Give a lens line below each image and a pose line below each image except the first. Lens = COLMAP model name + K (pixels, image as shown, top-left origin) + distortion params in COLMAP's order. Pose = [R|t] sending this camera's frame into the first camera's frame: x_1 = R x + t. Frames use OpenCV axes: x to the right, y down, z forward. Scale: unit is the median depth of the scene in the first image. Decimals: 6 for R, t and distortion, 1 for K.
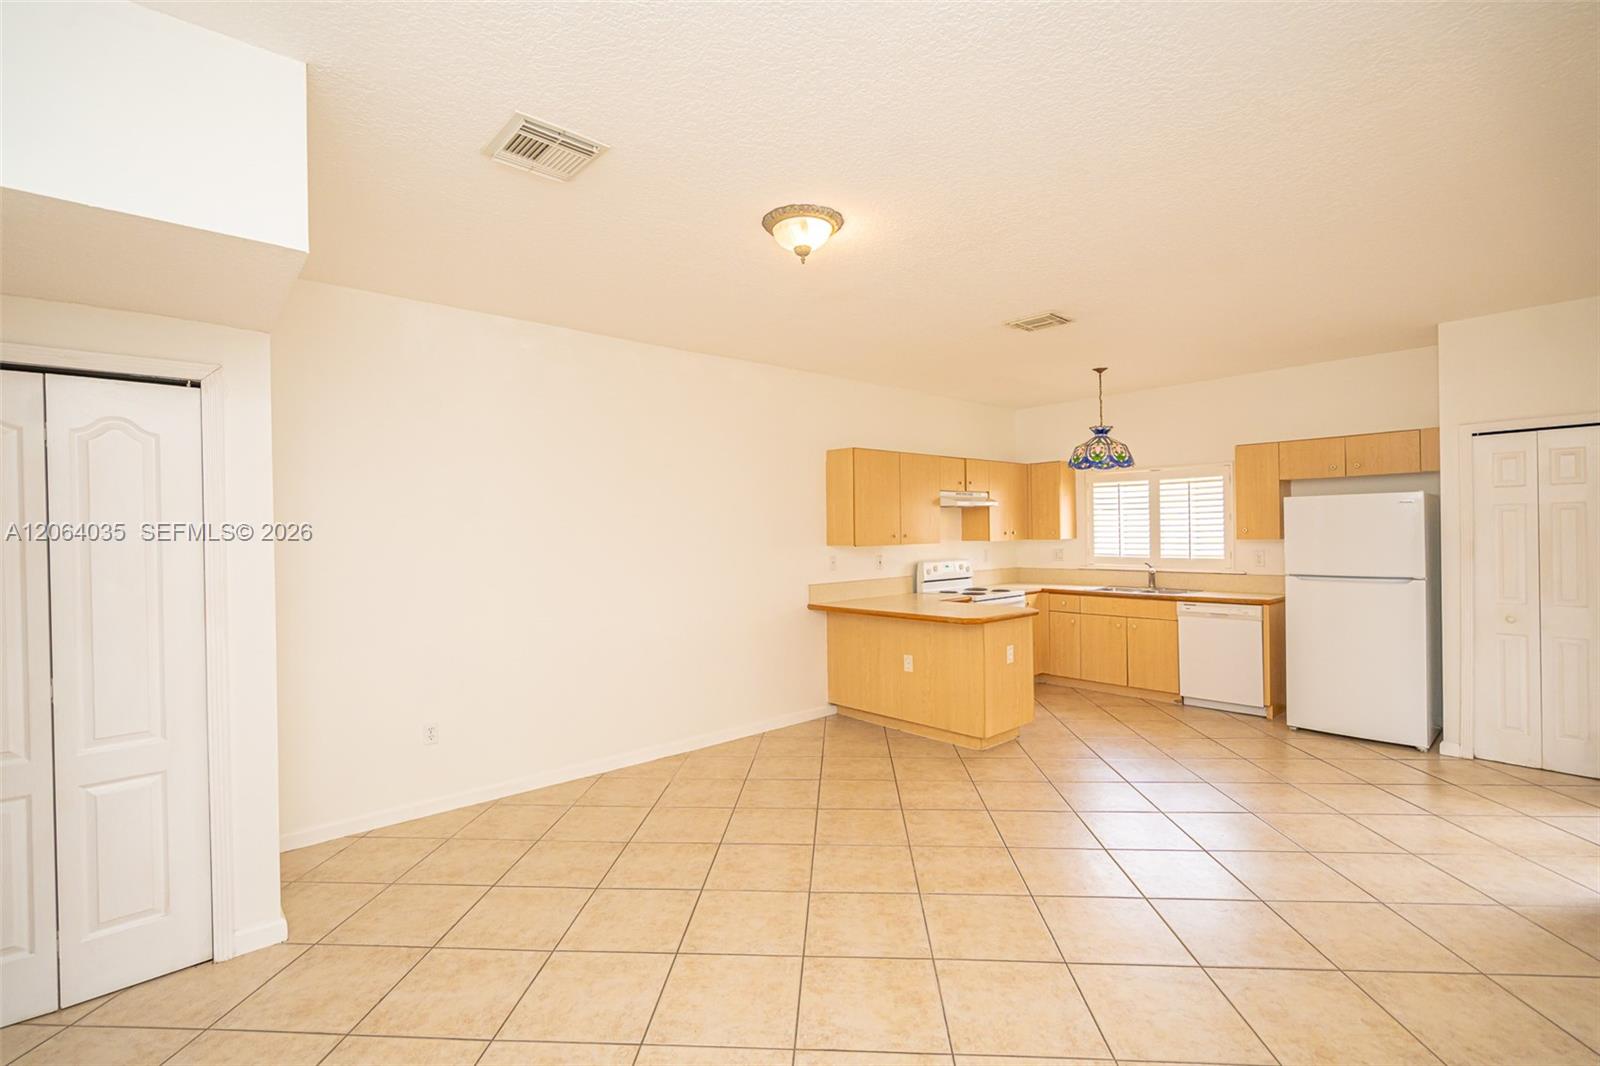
lens RADIAL K [[726.0, 0, 800.0], [0, 726.0, 533.0], [0, 0, 1]] dist [-0.000791, 0.000159]
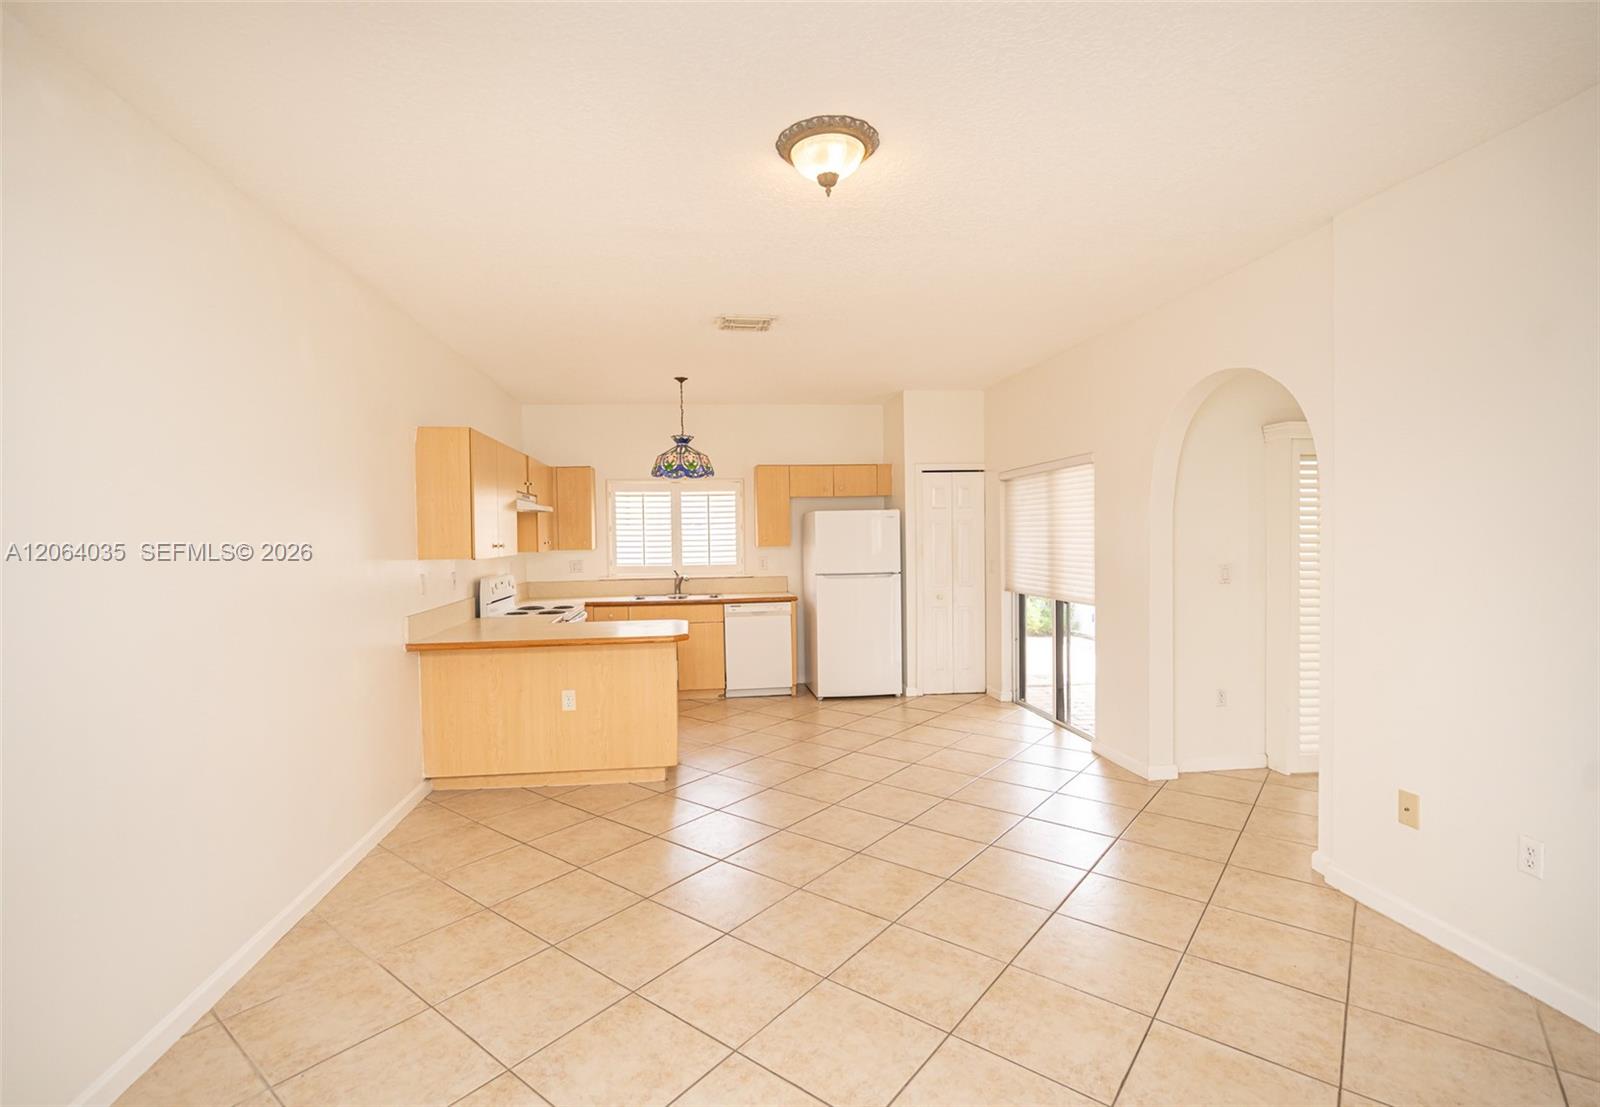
lens RADIAL K [[738.9, 0, 800.0], [0, 738.9, 553.5], [0, 0, 1]] dist [-0.000911, 0.000039]
pose [[0.584988, -0.015284, 0.810898, -0.332653], [0.009405, 0.999883, 0.012061, 0.006320], [-0.810987, 0.000571, 0.585064, 0.272433]]
